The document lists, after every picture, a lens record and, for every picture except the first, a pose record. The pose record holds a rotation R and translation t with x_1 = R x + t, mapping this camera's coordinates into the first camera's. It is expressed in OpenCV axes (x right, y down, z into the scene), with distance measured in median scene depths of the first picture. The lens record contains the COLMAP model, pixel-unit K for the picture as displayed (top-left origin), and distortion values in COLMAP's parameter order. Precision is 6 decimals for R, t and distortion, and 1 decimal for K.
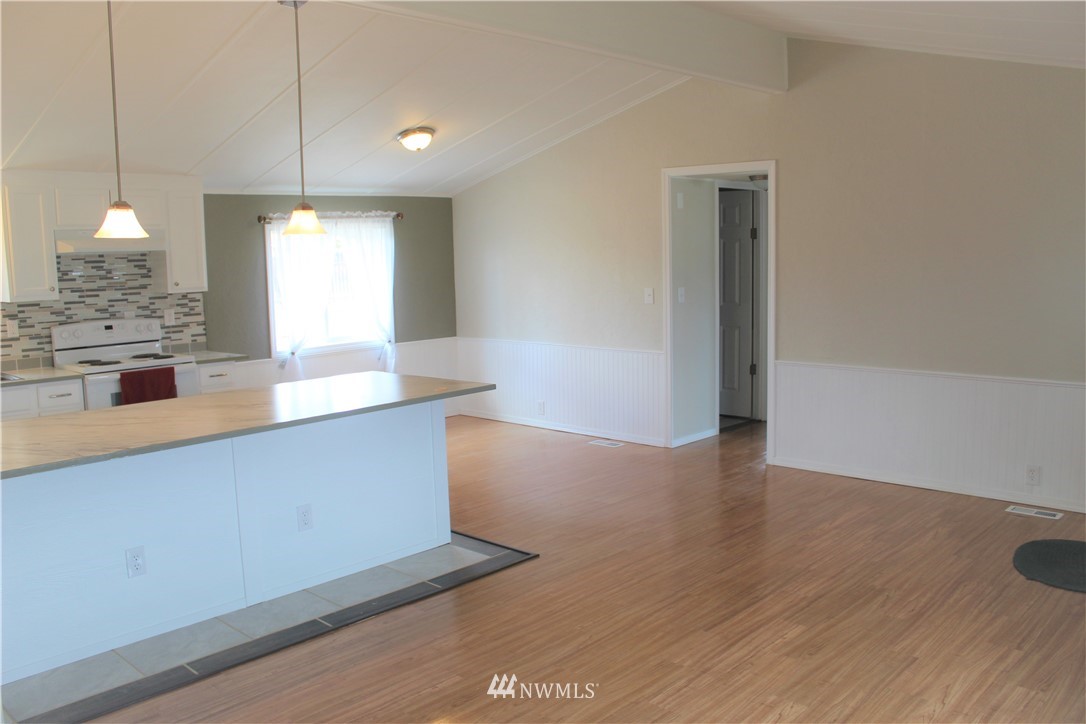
lens RADIAL K [[891.8, 0, 543.0], [0, 891.8, 362.0], [0, 0, 1]] dist [-0.166123, 0.143704]
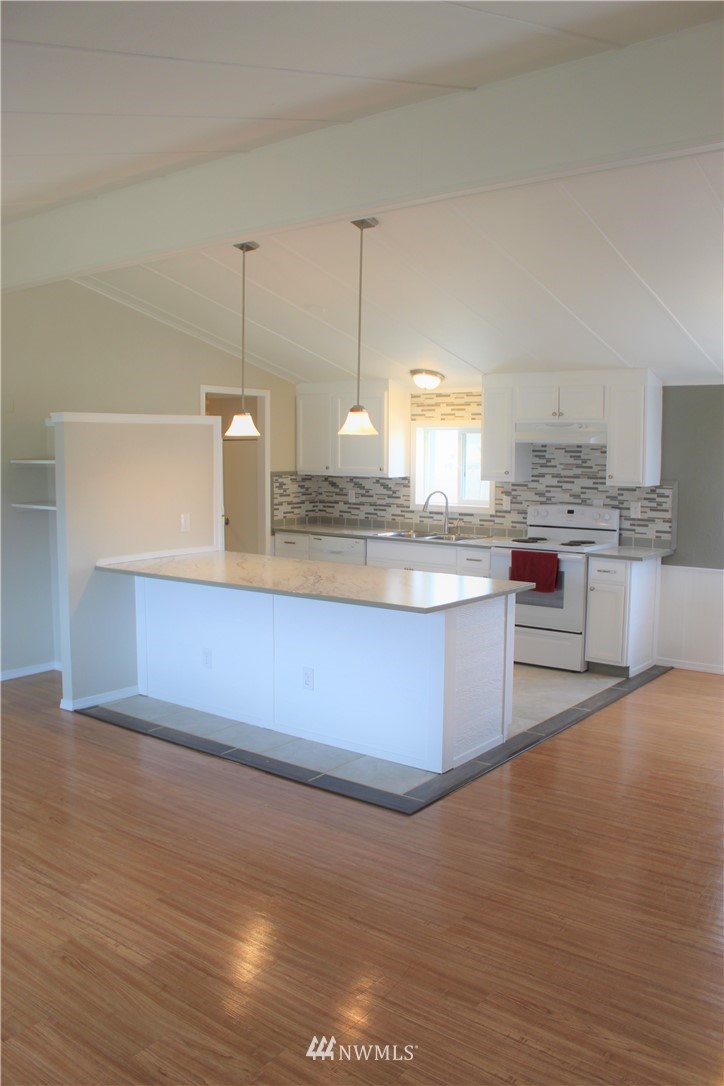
lens RADIAL K [[891.8, 0, 362.0], [0, 891.8, 543.0], [0, 0, 1]] dist [-0.166123, 0.143704]
pose [[0.111429, 0.129458, -0.985304, 0.730690], [-0.130226, 0.984831, 0.114668, -0.120252], [0.985203, 0.115535, 0.126597, 0.759184]]
